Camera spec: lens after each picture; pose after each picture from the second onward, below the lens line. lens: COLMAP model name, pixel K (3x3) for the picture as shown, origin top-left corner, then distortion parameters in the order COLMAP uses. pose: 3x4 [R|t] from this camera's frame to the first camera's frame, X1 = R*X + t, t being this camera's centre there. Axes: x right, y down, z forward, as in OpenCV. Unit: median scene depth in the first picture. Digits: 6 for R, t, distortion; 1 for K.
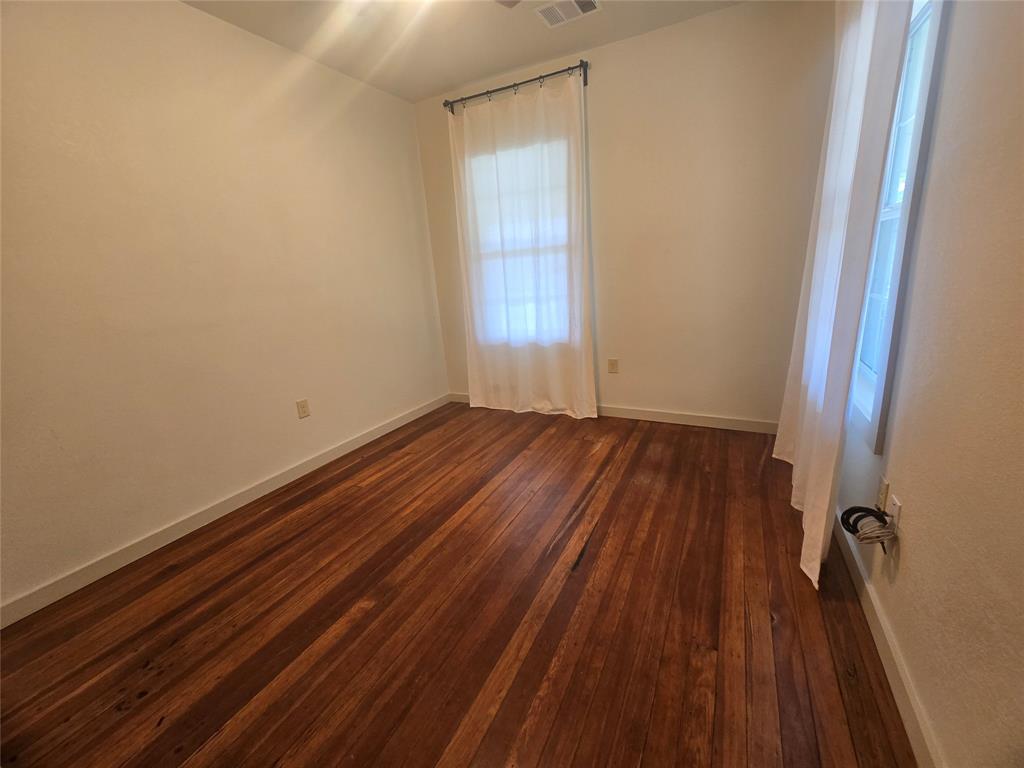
lens RADIAL K [[419.6, 0, 519.5], [0, 419.6, 383.8], [0, 0, 1]] dist [-0.002852, -0.000644]
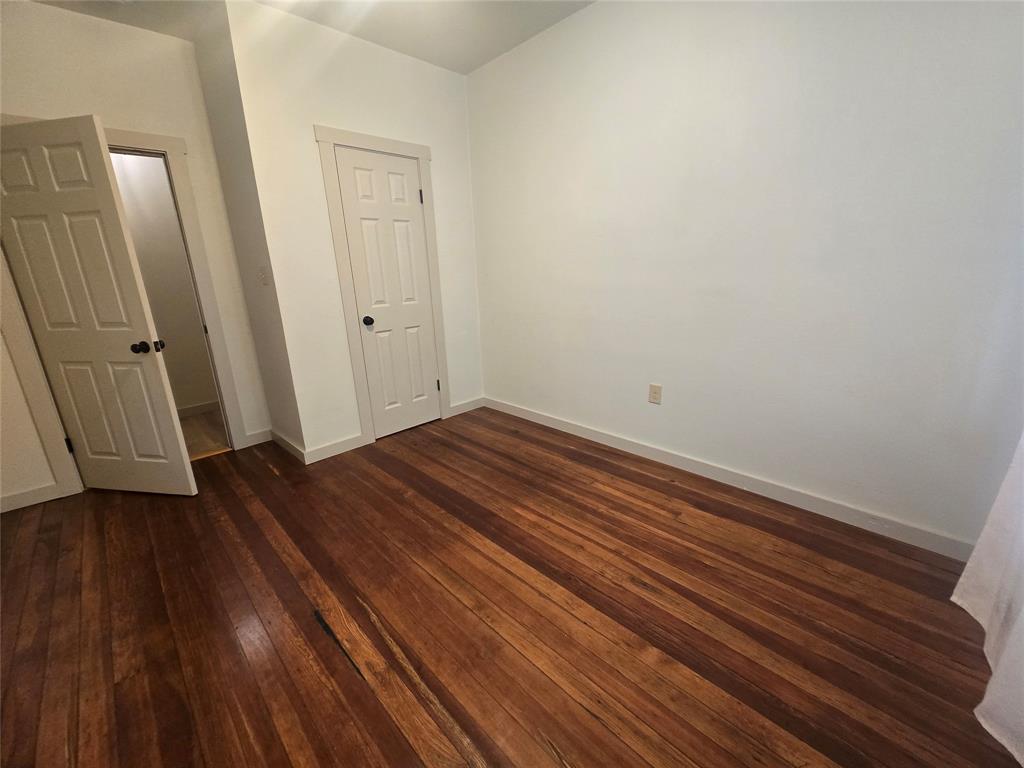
lens RADIAL K [[419.6, 0, 519.5], [0, 419.6, 383.8], [0, 0, 1]] dist [-0.002852, -0.000644]
pose [[-0.311563, 0.334299, -0.889479, 0.476078], [-0.199101, 0.892326, 0.405109, -0.334298], [0.929132, 0.303313, -0.211457, 1.100558]]
